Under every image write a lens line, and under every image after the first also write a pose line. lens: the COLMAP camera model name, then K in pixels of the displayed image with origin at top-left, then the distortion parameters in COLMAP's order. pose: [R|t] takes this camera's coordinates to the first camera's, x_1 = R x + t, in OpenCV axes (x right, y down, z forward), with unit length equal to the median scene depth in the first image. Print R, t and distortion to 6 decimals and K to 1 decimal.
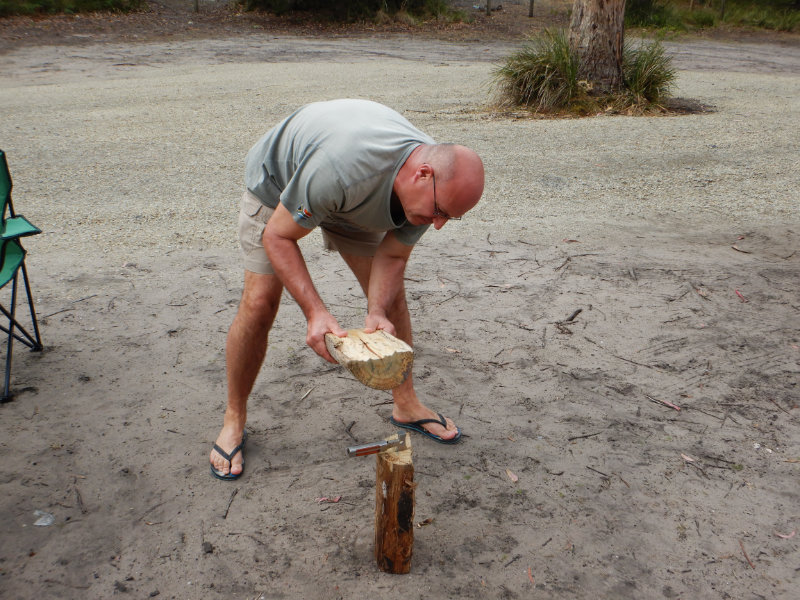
lens RADIAL K [[724.5, 0, 400.2], [0, 724.5, 299.9], [0, 0, 1]] dist [0.013432, 0.000000]
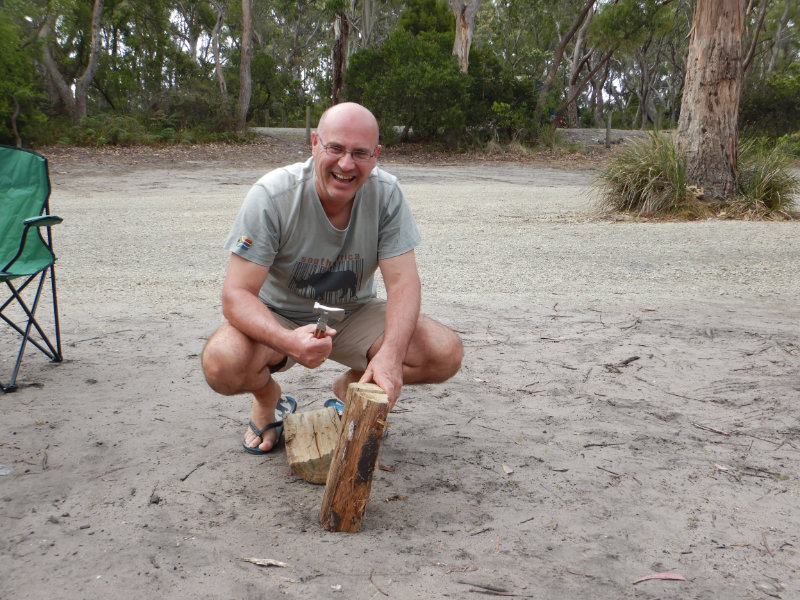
lens RADIAL K [[790.9, 0, 400.1], [0, 790.9, 299.9], [0, 0, 1]] dist [0.012404, 0.000000]
pose [[0.988226, 0.025641, -0.150839, 0.125554], [-0.055501, 0.978784, -0.197235, 0.180798], [0.142582, 0.203284, 0.968683, 0.009250]]
